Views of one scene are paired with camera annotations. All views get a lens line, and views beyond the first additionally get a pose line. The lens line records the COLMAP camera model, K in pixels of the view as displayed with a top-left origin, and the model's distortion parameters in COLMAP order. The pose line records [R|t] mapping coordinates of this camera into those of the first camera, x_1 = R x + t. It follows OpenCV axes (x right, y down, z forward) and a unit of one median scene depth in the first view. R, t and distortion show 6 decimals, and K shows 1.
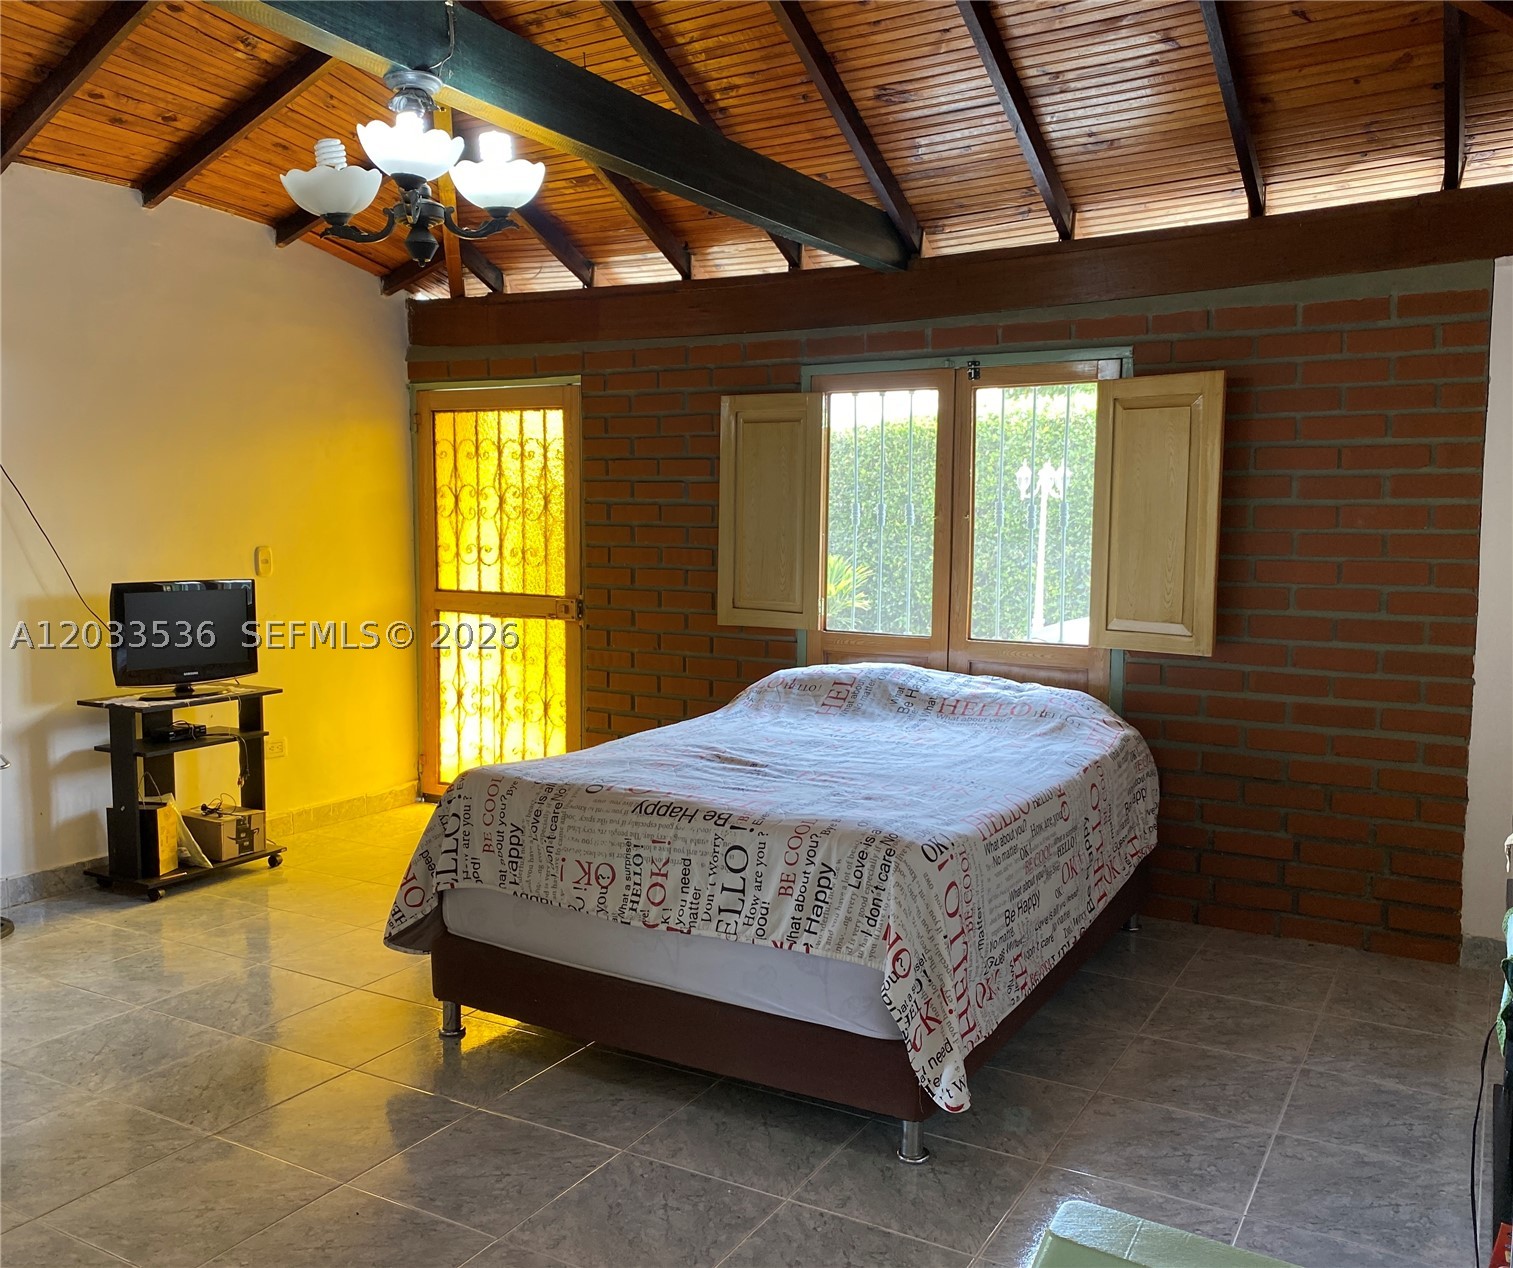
lens RADIAL K [[1267.7, 0, 755.3], [0, 1267.7, 646.1], [0, 0, 1]] dist [-0.029127, -0.002801]
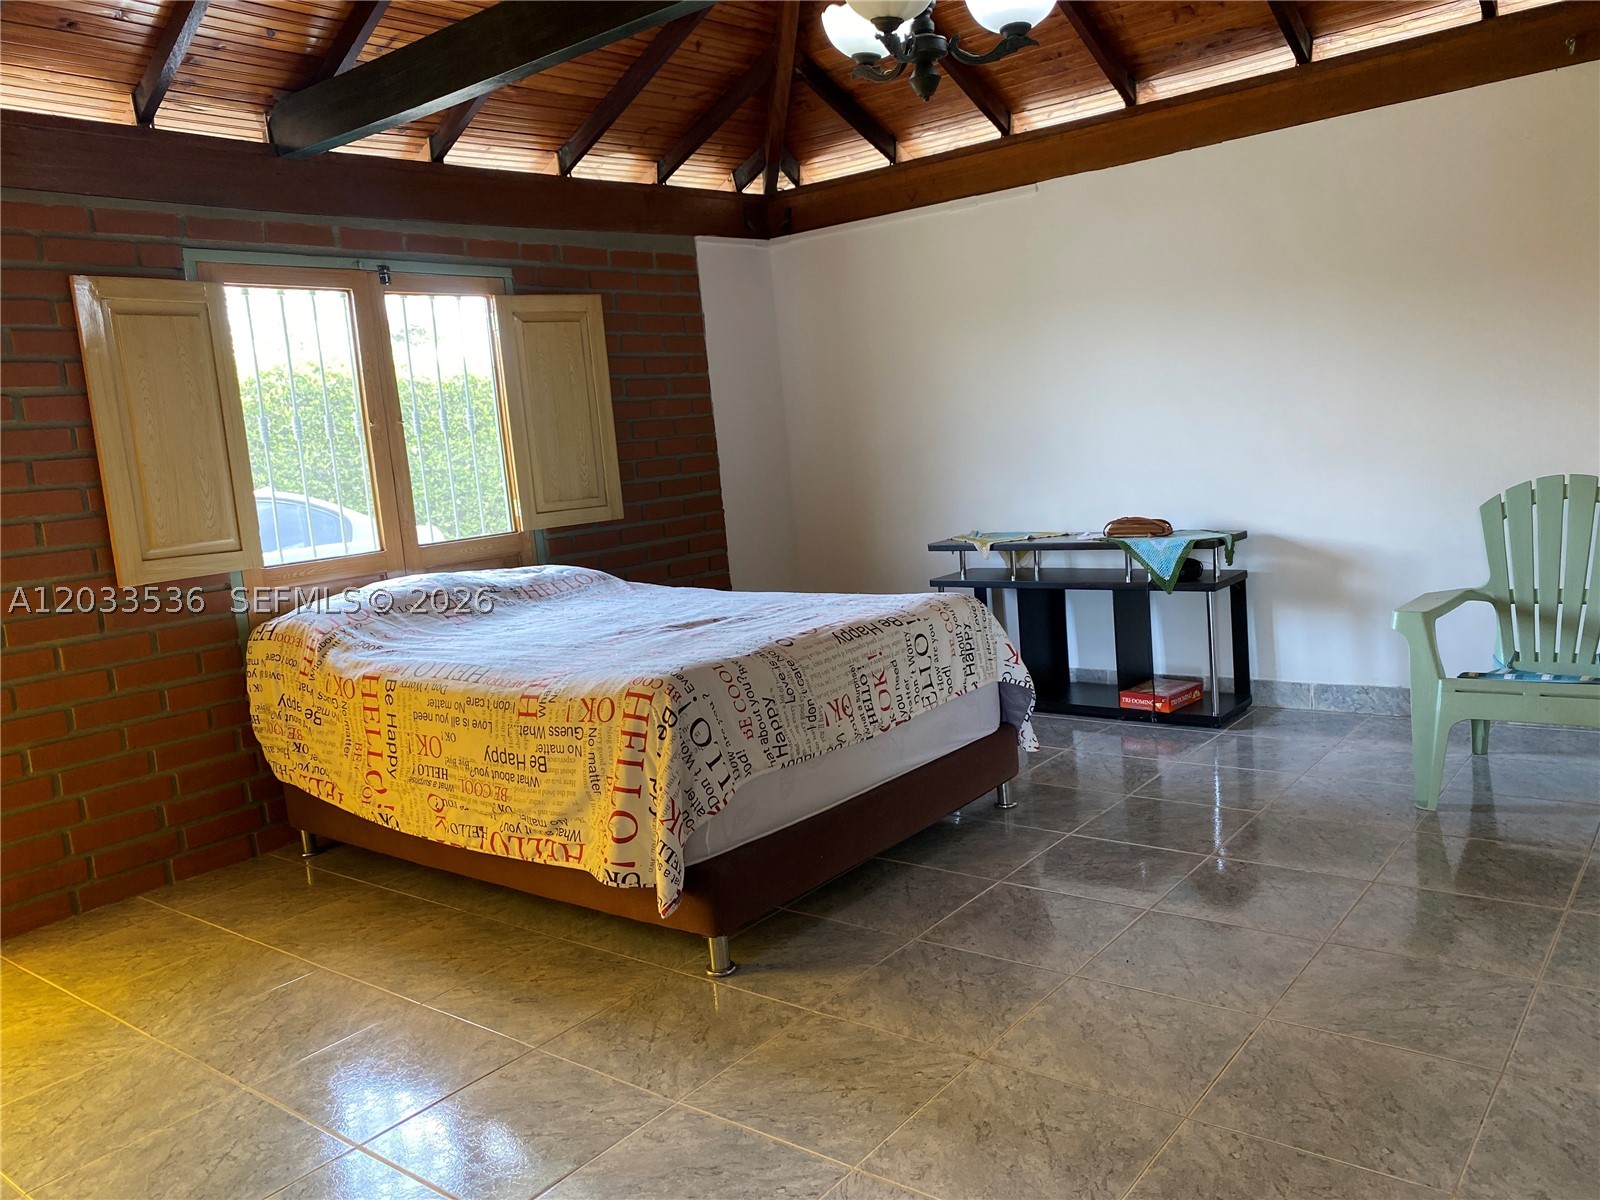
lens RADIAL K [[1234.0, 0, 793.2], [0, 1234.0, 585.8], [0, 0, 1]] dist [-0.014504, -0.007839]
pose [[0.150783, -0.138258, 0.978851, -0.835711], [0.181733, 0.977173, 0.110027, -0.031120], [-0.971719, 0.161299, 0.172468, 0.620687]]
